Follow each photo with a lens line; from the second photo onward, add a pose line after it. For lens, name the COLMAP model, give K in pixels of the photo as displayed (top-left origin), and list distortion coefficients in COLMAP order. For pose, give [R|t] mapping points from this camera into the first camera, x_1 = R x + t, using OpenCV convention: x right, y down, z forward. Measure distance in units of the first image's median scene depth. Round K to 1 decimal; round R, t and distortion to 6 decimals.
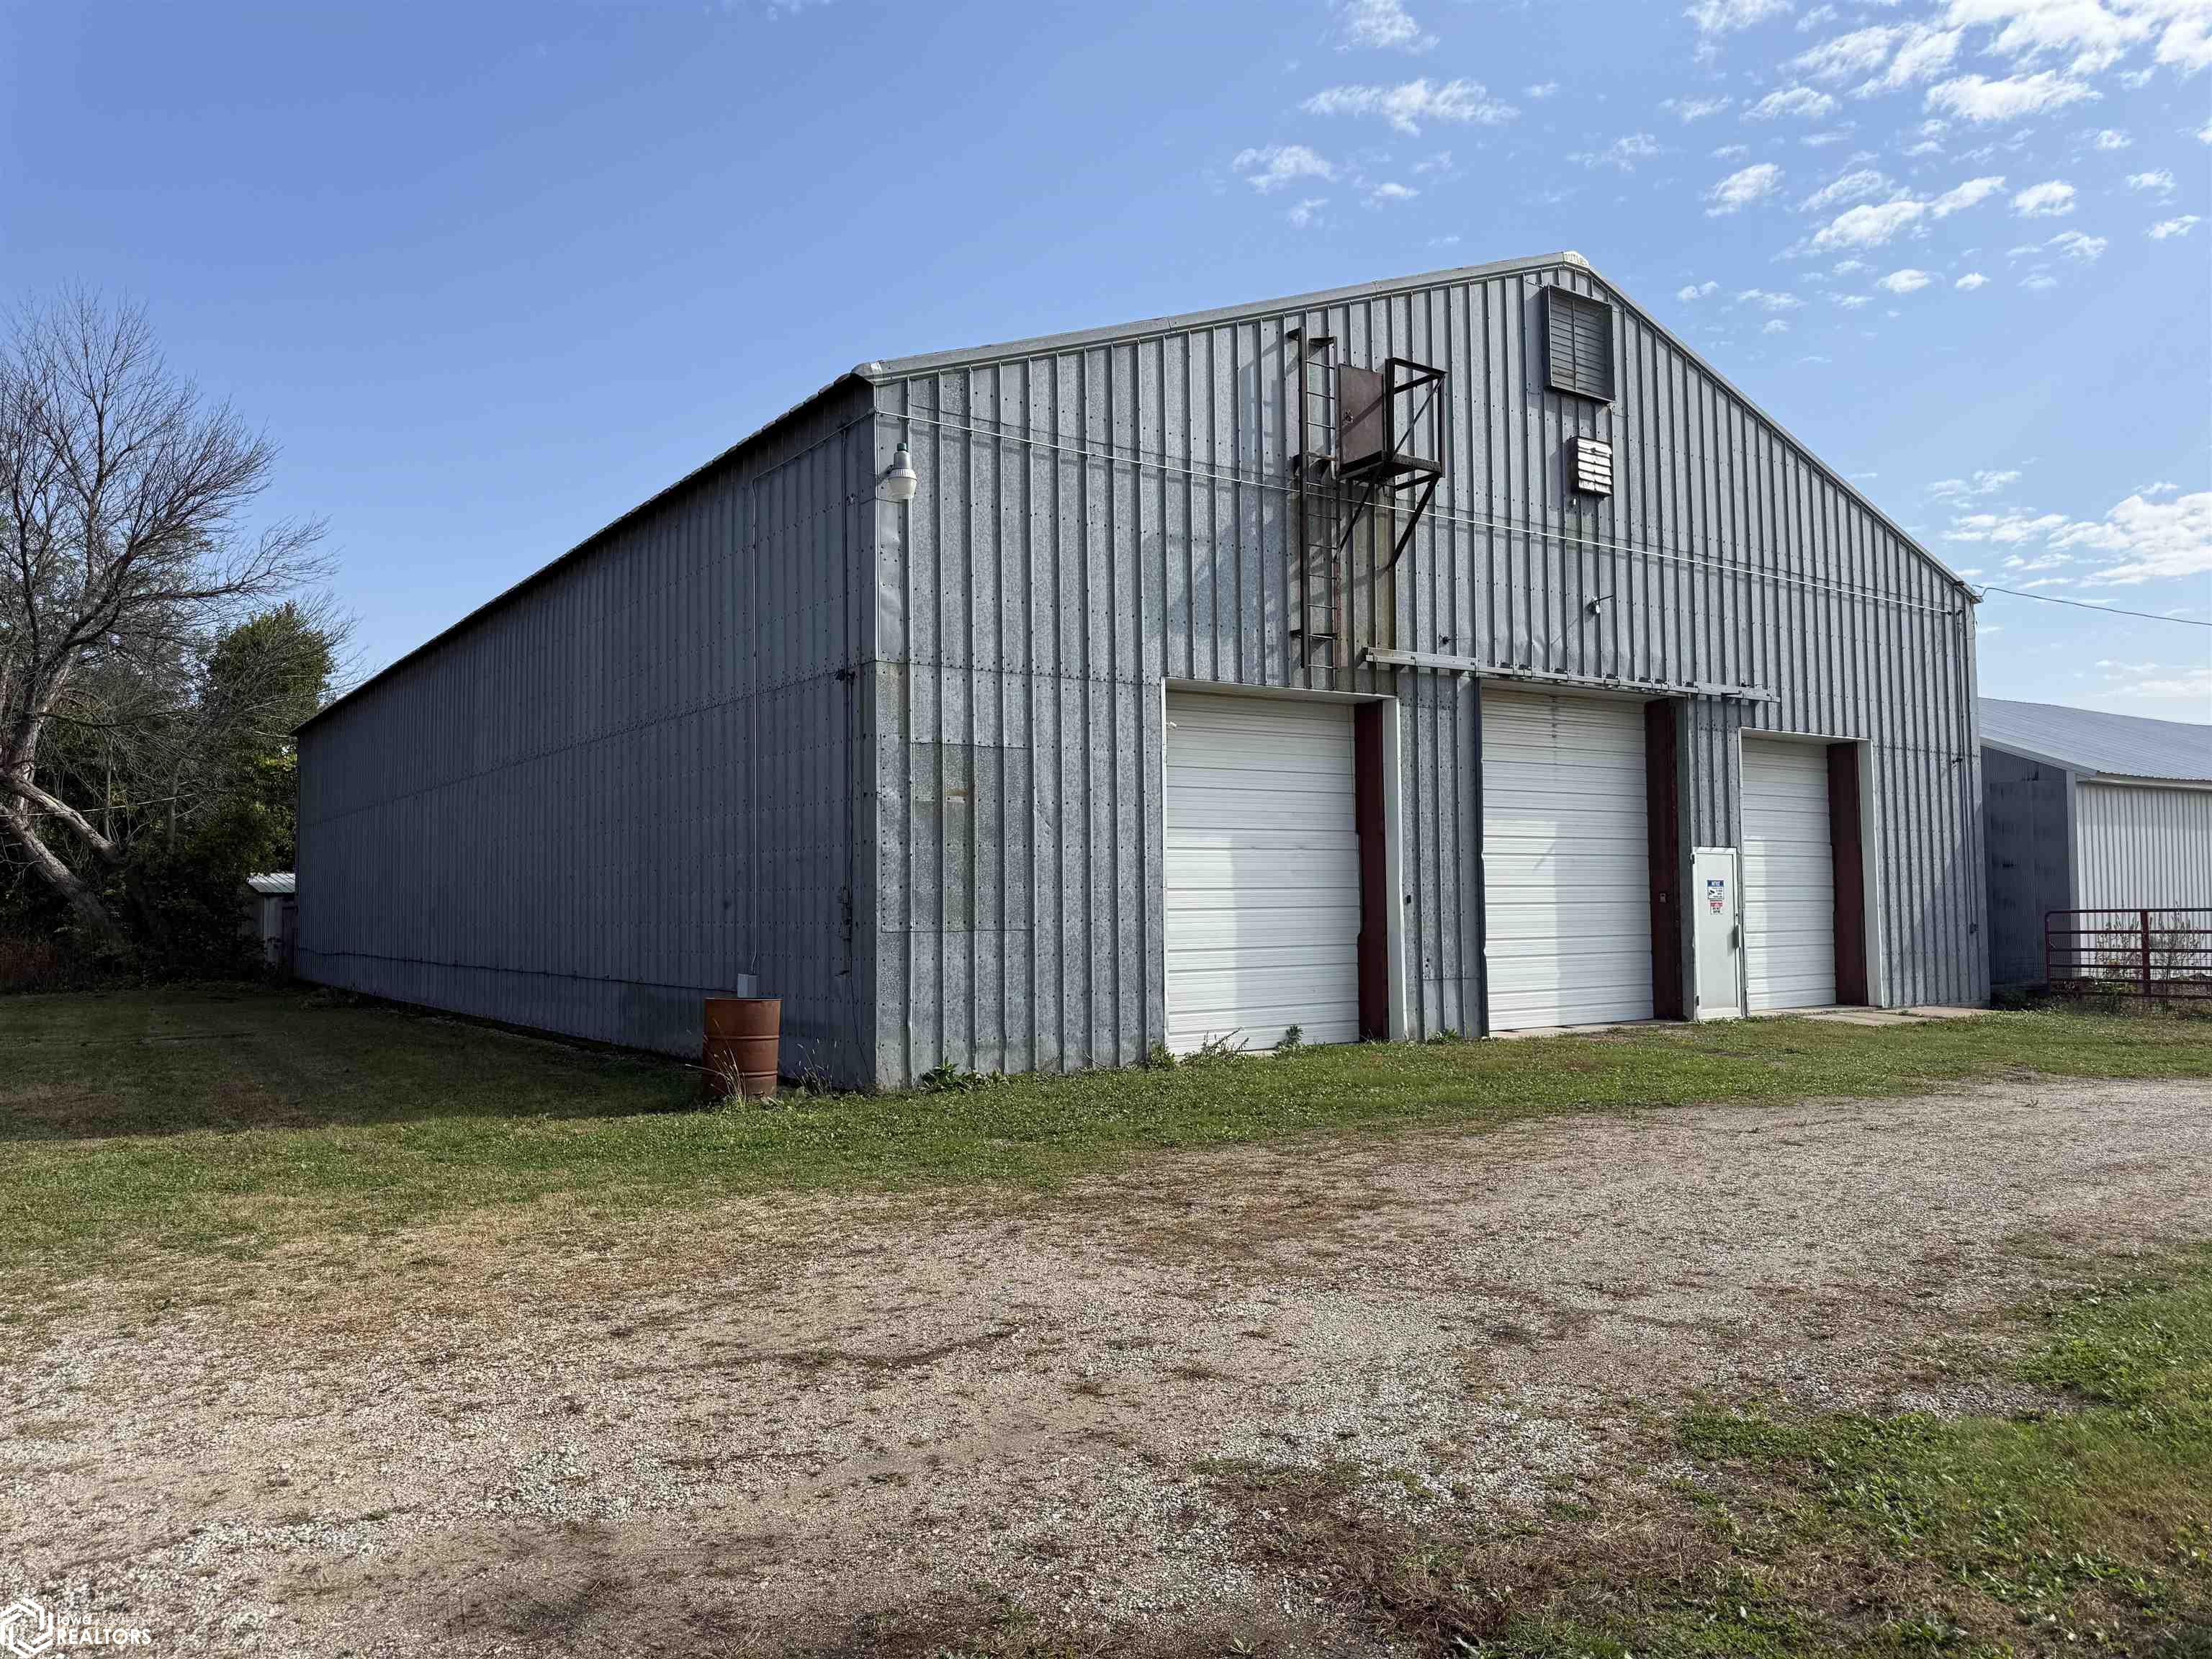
lens RADIAL K [[1566.3, 0, 1107.9], [0, 1566.3, 841.5], [0, 0, 1]] dist [0.045776, -0.044194]
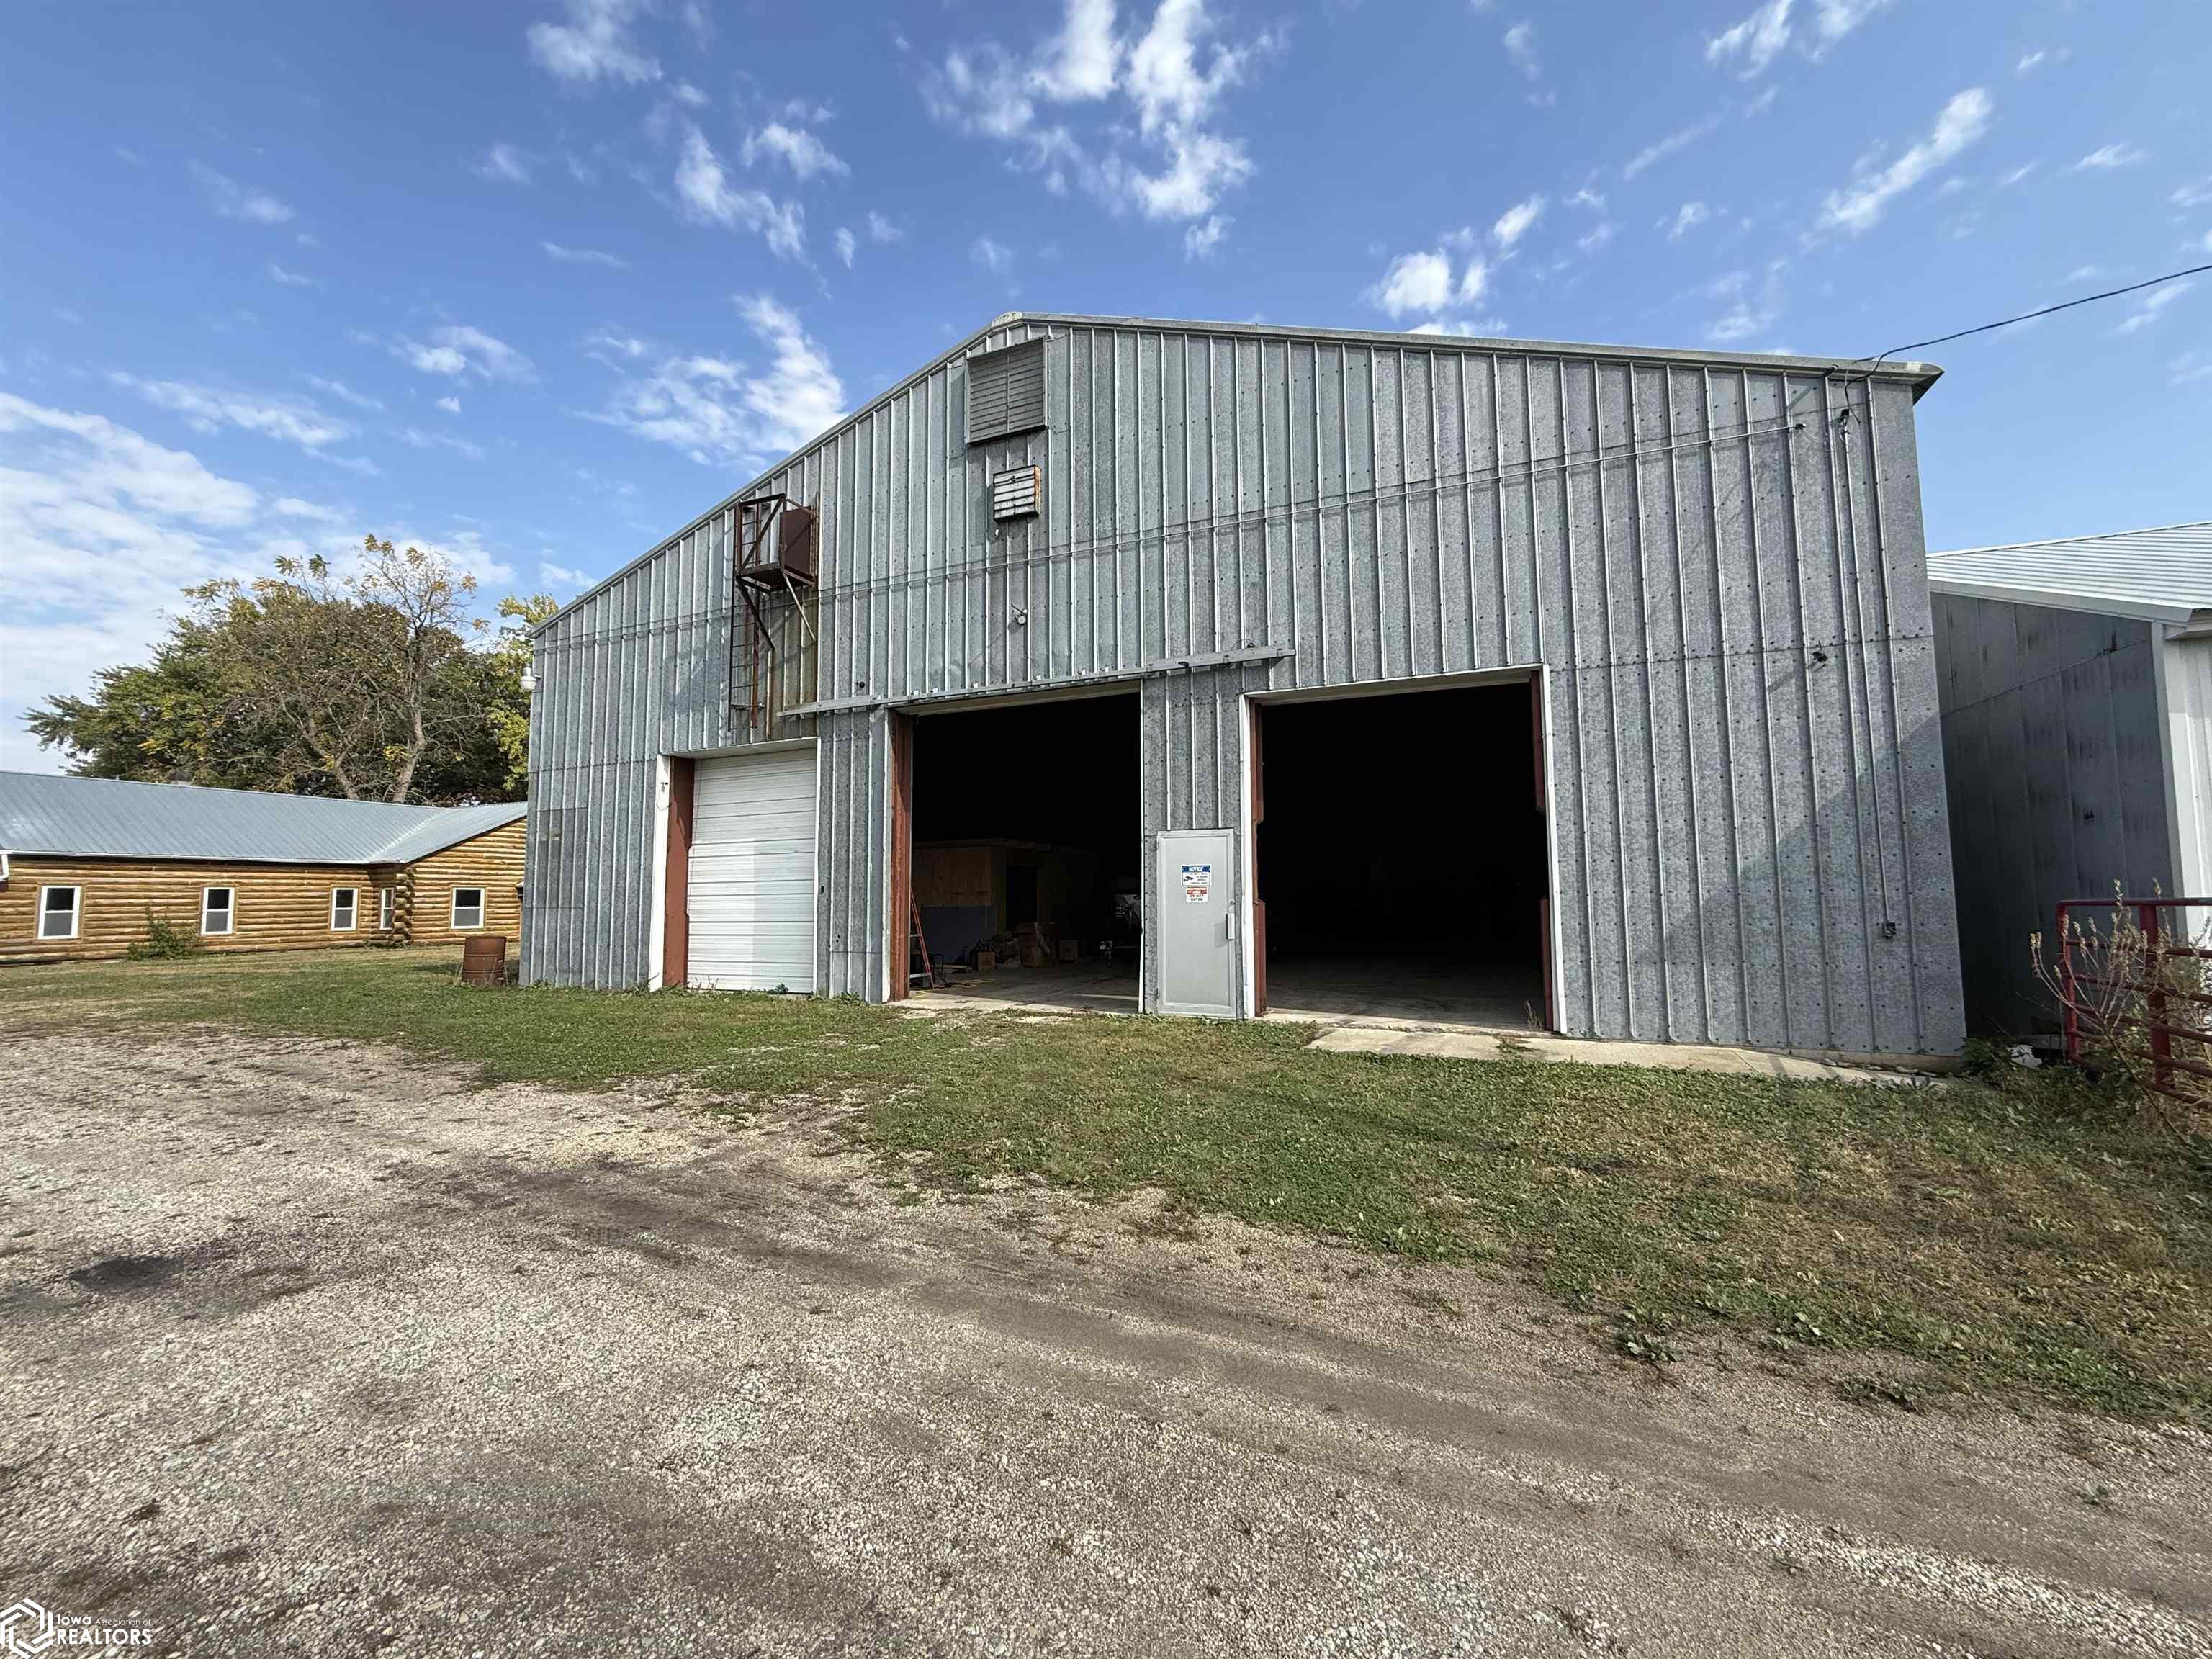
lens RADIAL K [[894.9, 0, 1091.2], [0, 894.9, 835.0], [0, 0, 1]] dist [0.002775, 0.001491]
pose [[0.526721, -0.056328, -0.848170, 0.839652], [0.034965, 0.998393, -0.044591, 0.029805], [0.849319, -0.006169, 0.527845, 0.704528]]
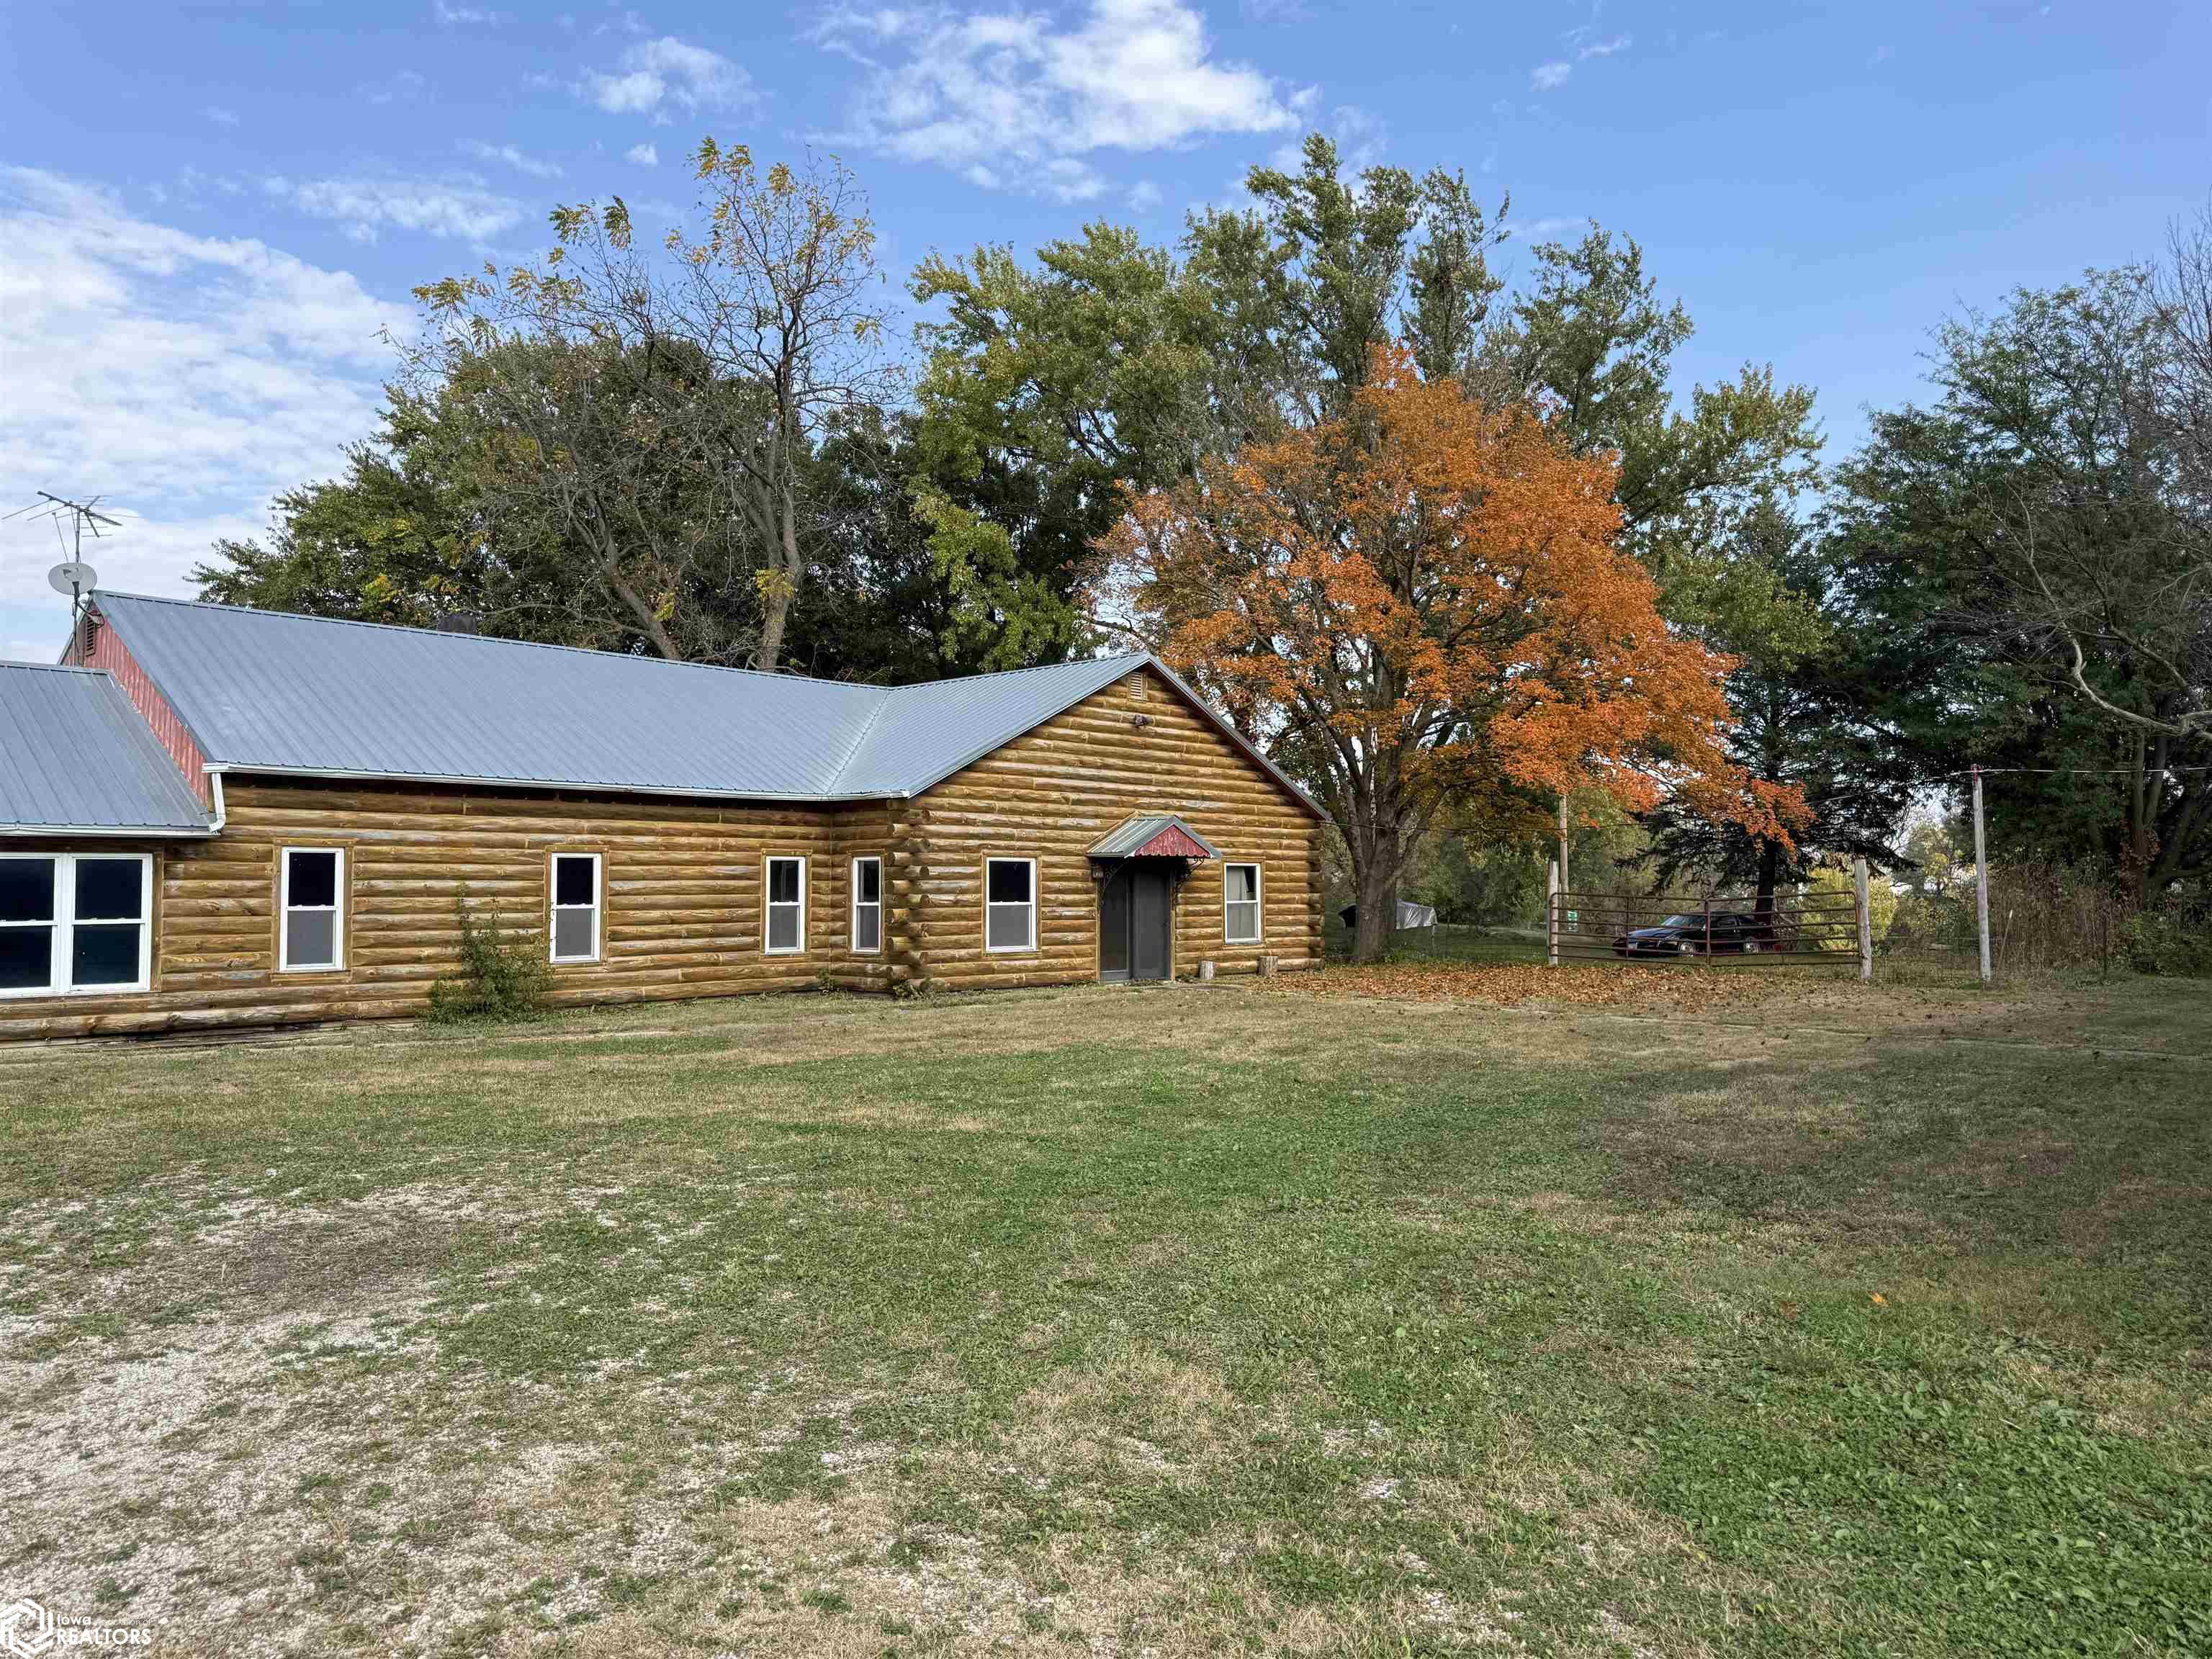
lens RADIAL K [[1566.3, 0, 1083.5], [0, 1566.3, 841.5], [0, 0, 1]] dist [0.045776, -0.044194]
pose [[0.203201, -0.022891, -0.978869, 0.576518], [0.037916, 0.999161, -0.015494, 0.027500], [0.978403, -0.033966, 0.203899, 0.607550]]
